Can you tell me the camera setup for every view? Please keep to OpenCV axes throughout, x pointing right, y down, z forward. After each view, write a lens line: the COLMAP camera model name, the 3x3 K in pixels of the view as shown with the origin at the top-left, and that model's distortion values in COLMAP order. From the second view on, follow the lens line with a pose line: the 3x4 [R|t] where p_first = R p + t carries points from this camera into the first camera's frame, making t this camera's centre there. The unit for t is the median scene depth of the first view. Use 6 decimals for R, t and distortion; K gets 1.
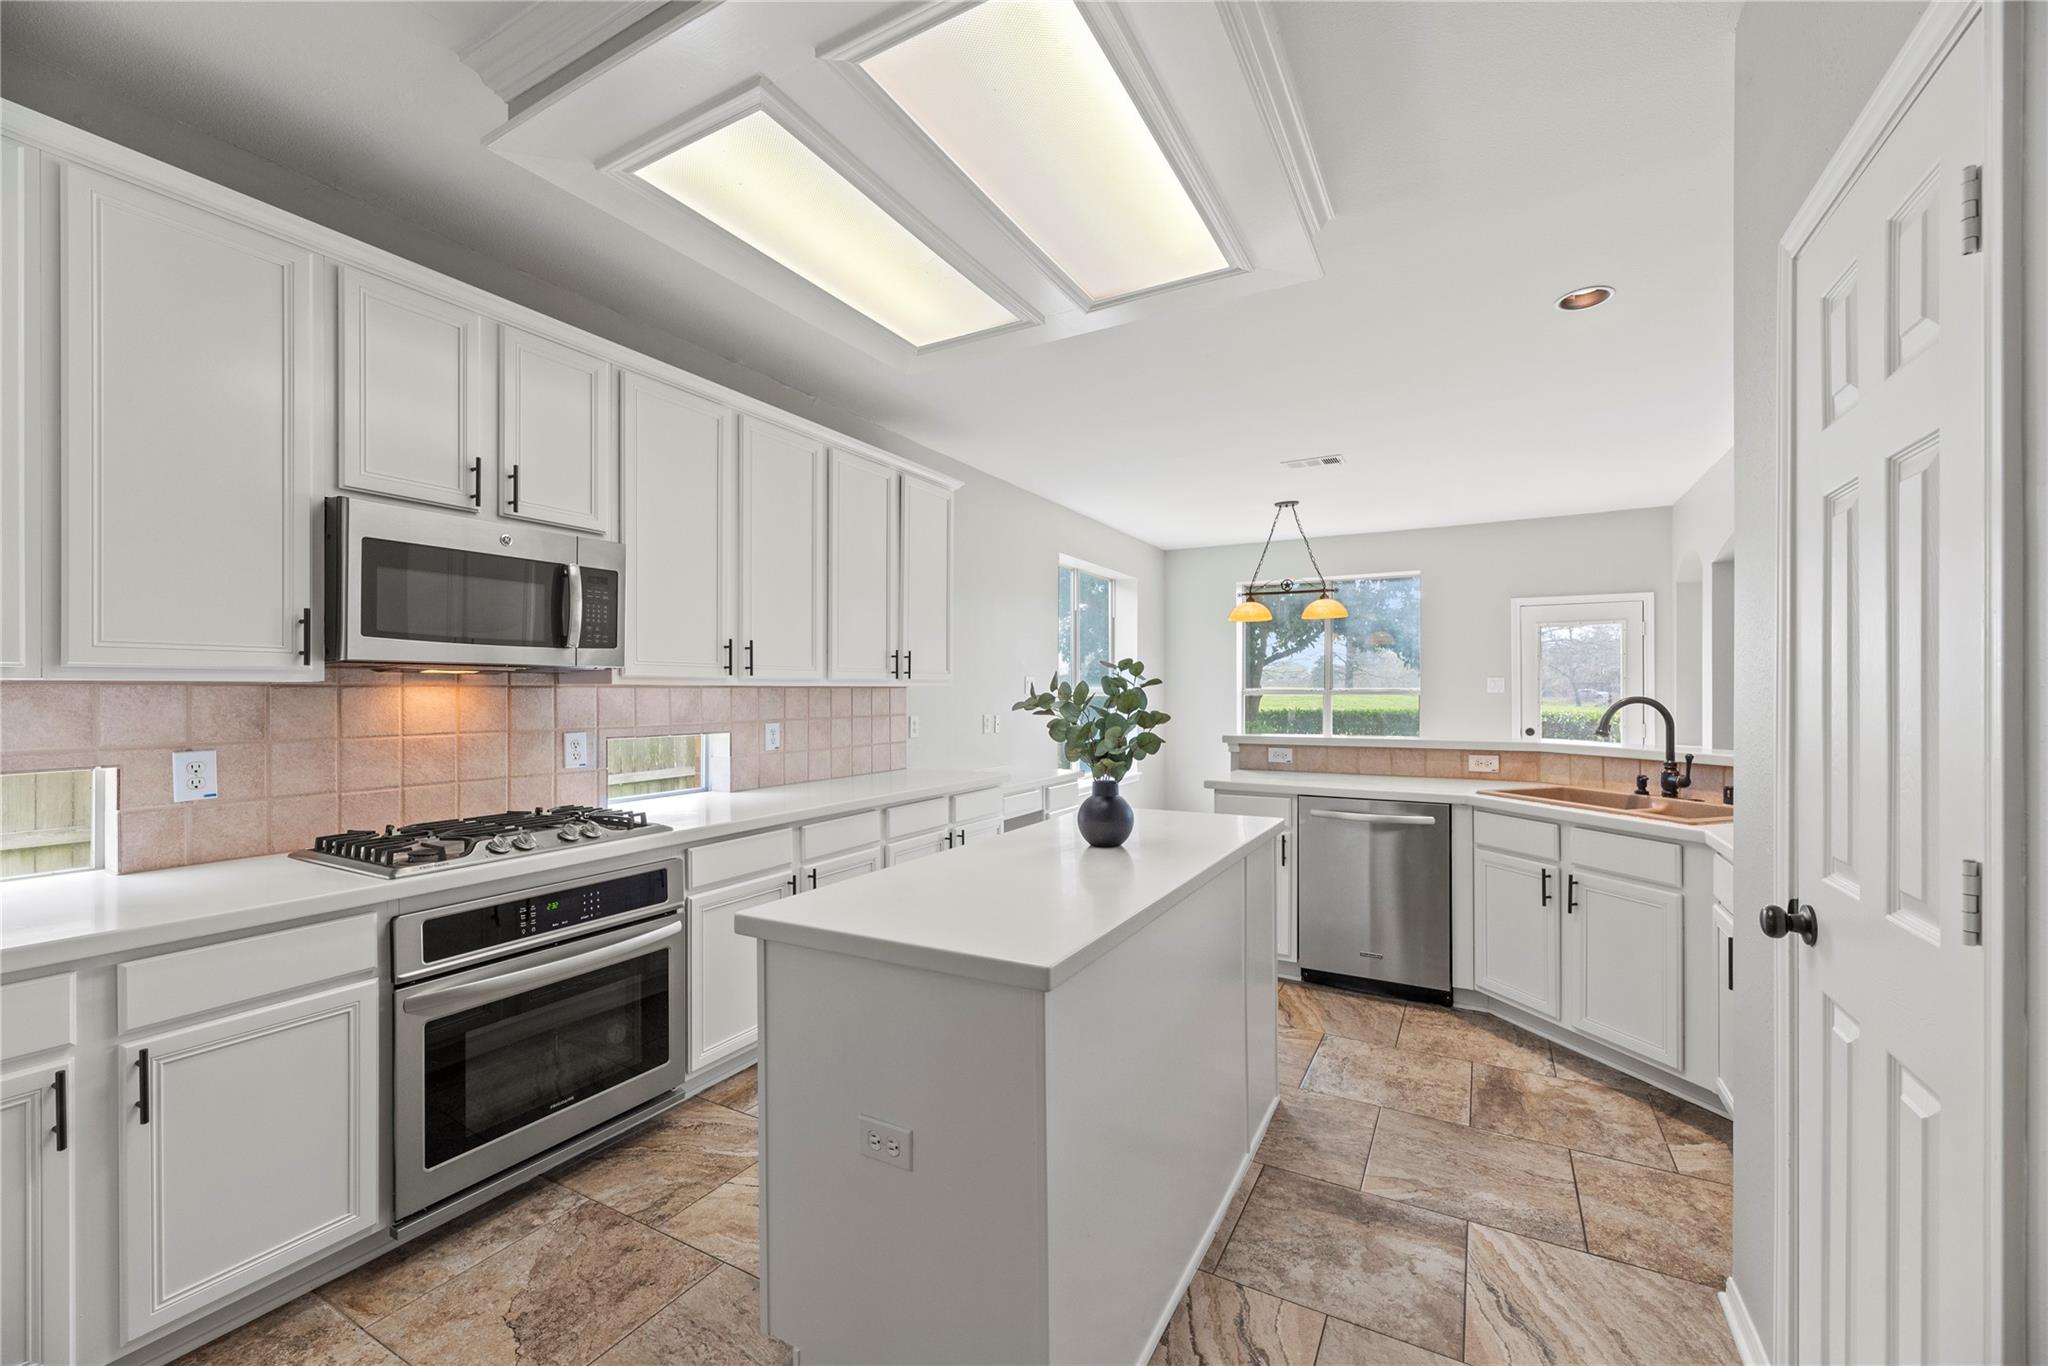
lens RADIAL K [[822.6, 0, 1024.0], [0, 822.6, 683.0], [0, 0, 1]] dist [0.000114, 0.000011]
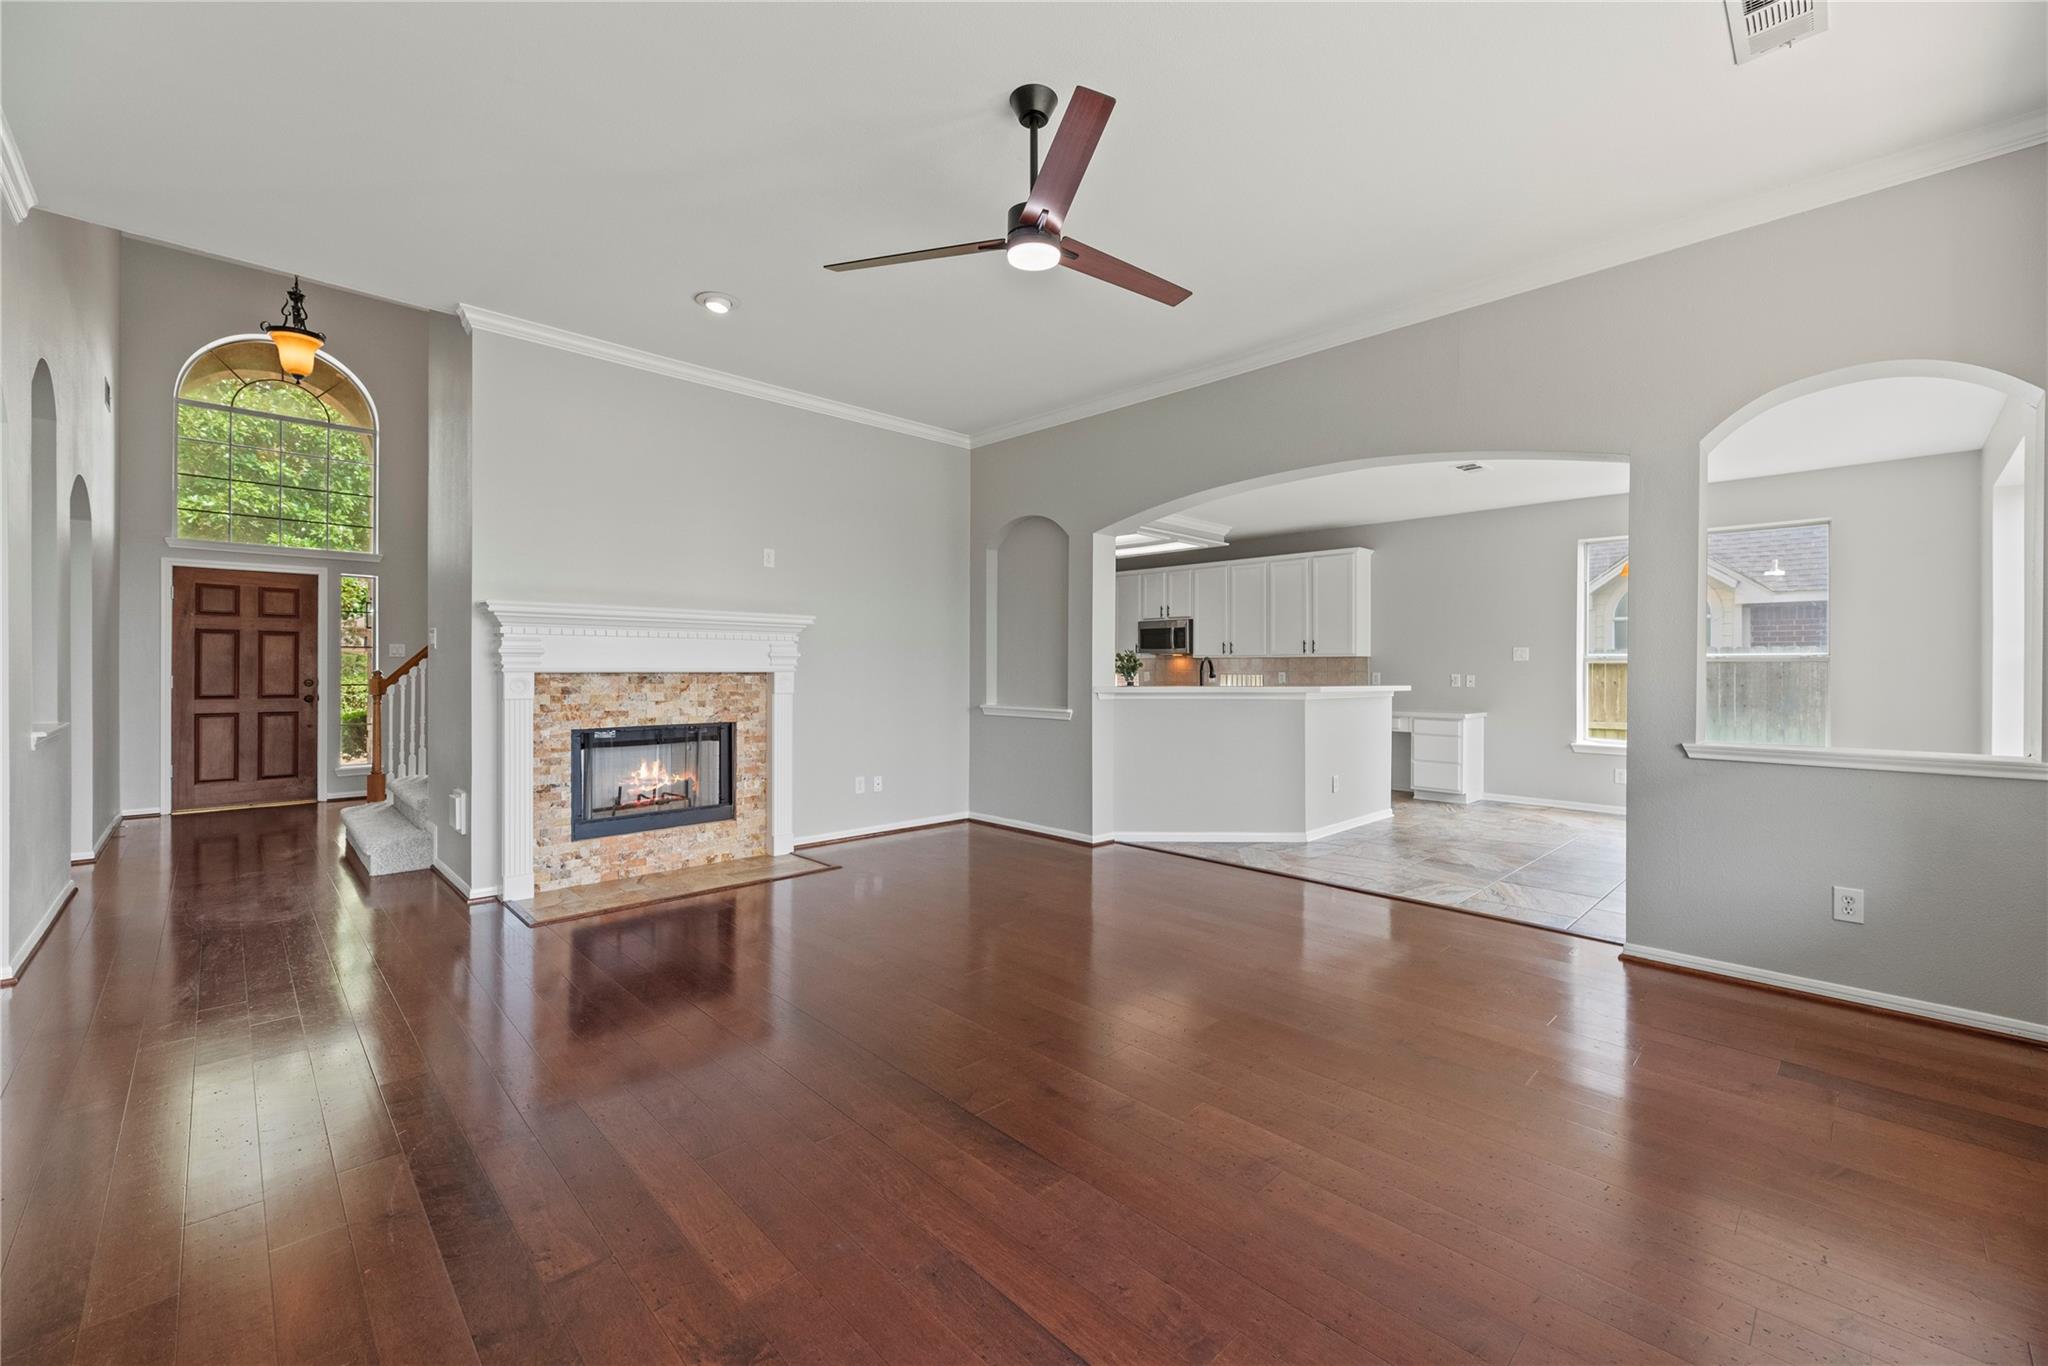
lens RADIAL K [[822.6, 0, 1024.0], [0, 822.6, 683.0], [0, 0, 1]] dist [0.000114, 0.000011]
pose [[-0.282977, 0.015530, -0.959001, 2.299922], [0.001845, 0.999876, 0.015648, 0.040273], [0.959125, 0.002659, -0.282970, 0.974141]]
